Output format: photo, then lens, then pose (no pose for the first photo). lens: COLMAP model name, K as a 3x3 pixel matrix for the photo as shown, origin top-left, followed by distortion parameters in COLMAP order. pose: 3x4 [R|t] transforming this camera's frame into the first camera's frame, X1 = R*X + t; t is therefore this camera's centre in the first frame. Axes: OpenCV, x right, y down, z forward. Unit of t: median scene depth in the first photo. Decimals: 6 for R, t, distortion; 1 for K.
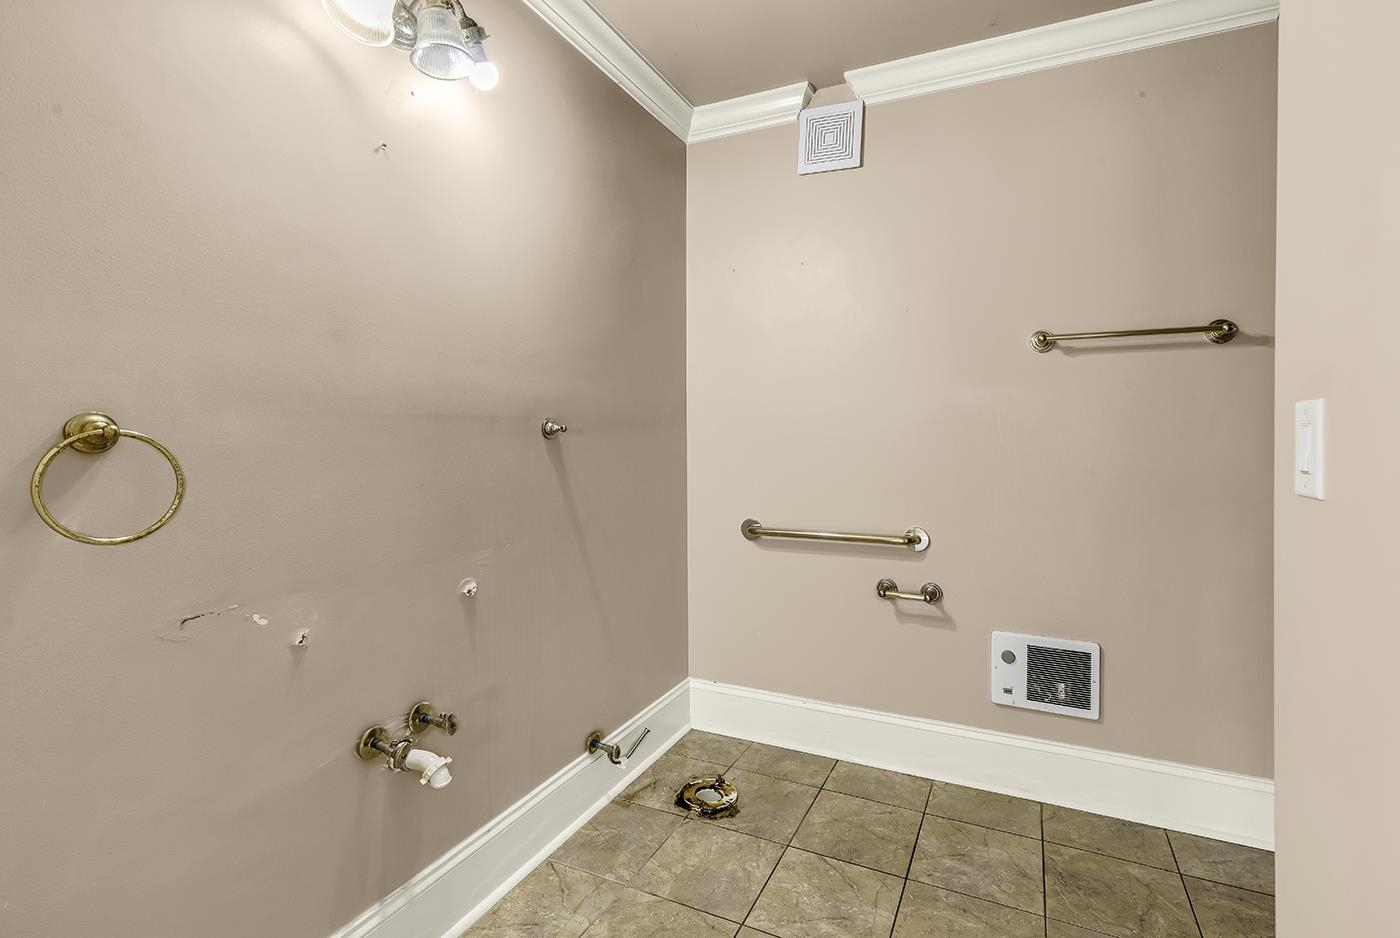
lens RADIAL K [[655.7, 0, 718.7], [0, 655.7, 433.5], [0, 0, 1]] dist [0.017646, -0.002650]
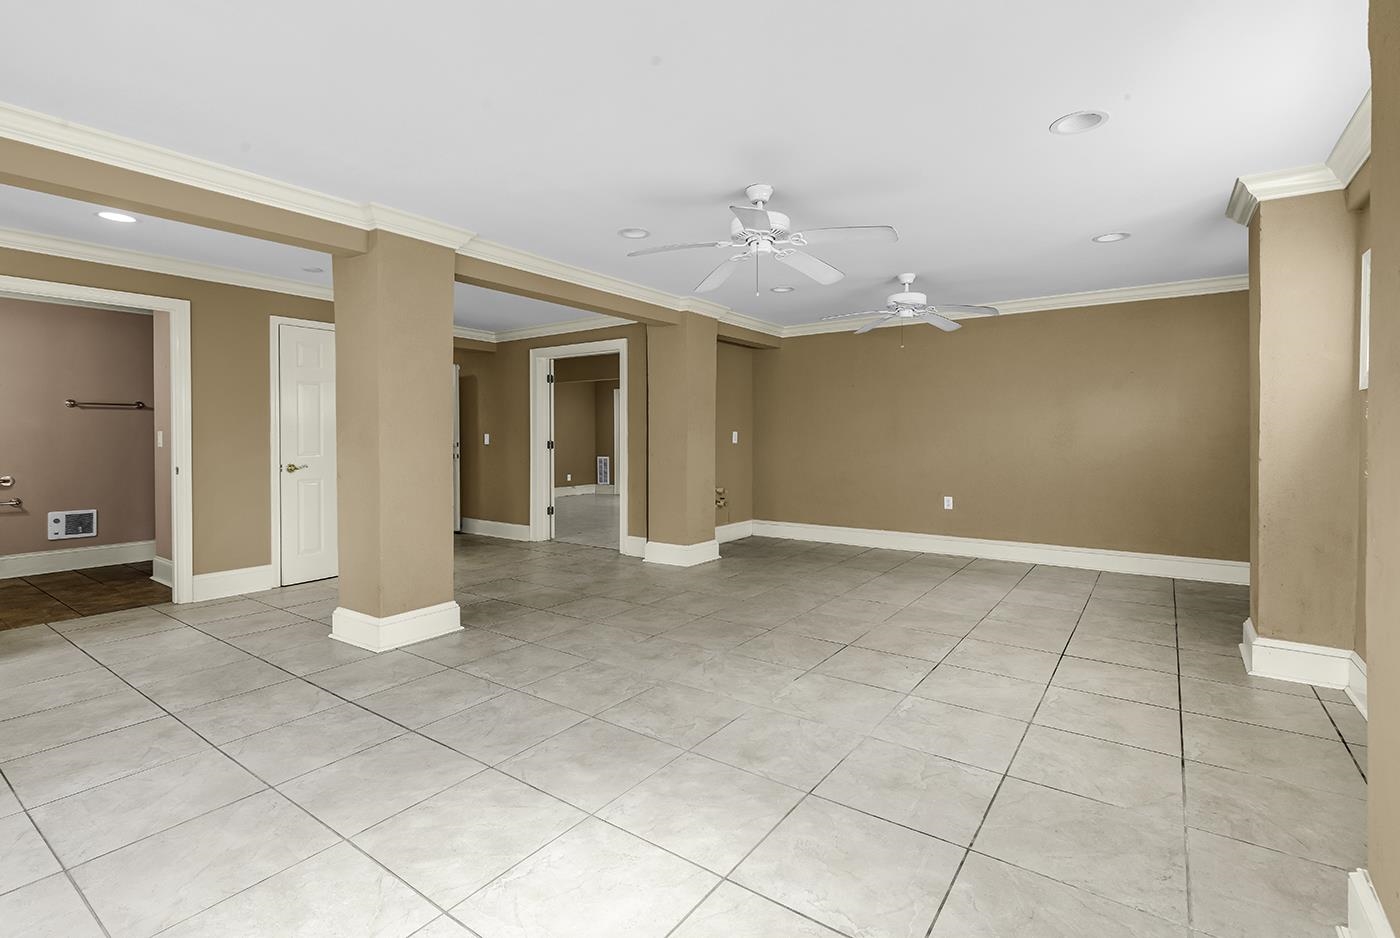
lens RADIAL K [[655.7, 0, 693.9], [0, 655.7, 438.1], [0, 0, 1]] dist [0.017646, -0.002650]
pose [[0.190886, -0.003273, 0.981607, -1.750575], [0.000386, 0.999995, 0.003259, -0.004722], [-0.981612, -0.000243, 0.190887, -2.094922]]
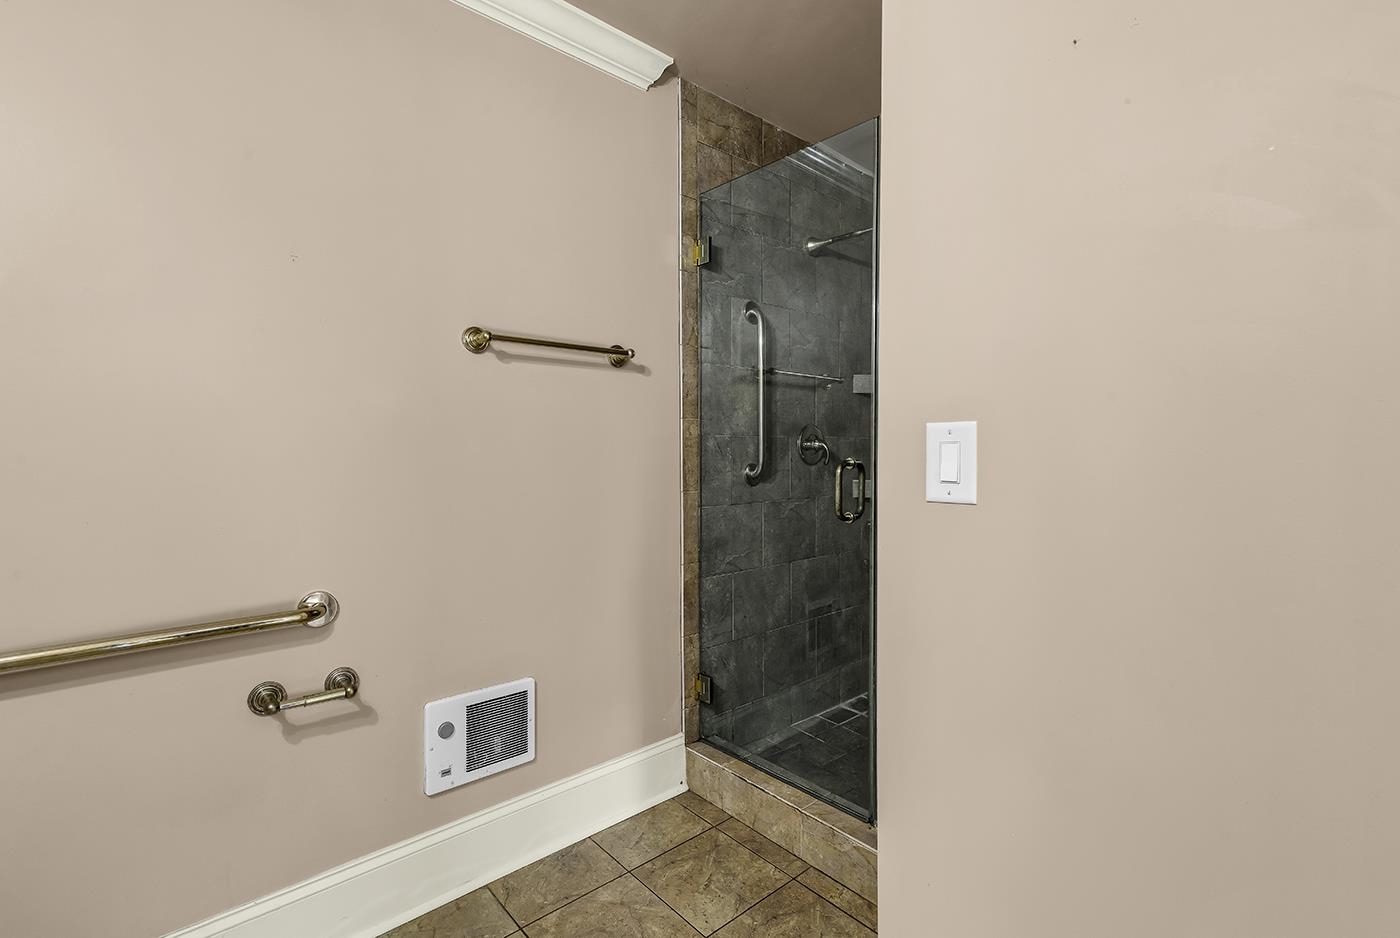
lens RADIAL K [[655.7, 0, 695.9], [0, 655.7, 467.9], [0, 0, 1]] dist [0.017646, -0.002650]
pose [[0.404138, -0.024245, 0.914377, -0.164351], [0.000270, 0.999652, 0.026387, 0.000579], [-0.914698, -0.010417, 0.404004, 0.412217]]
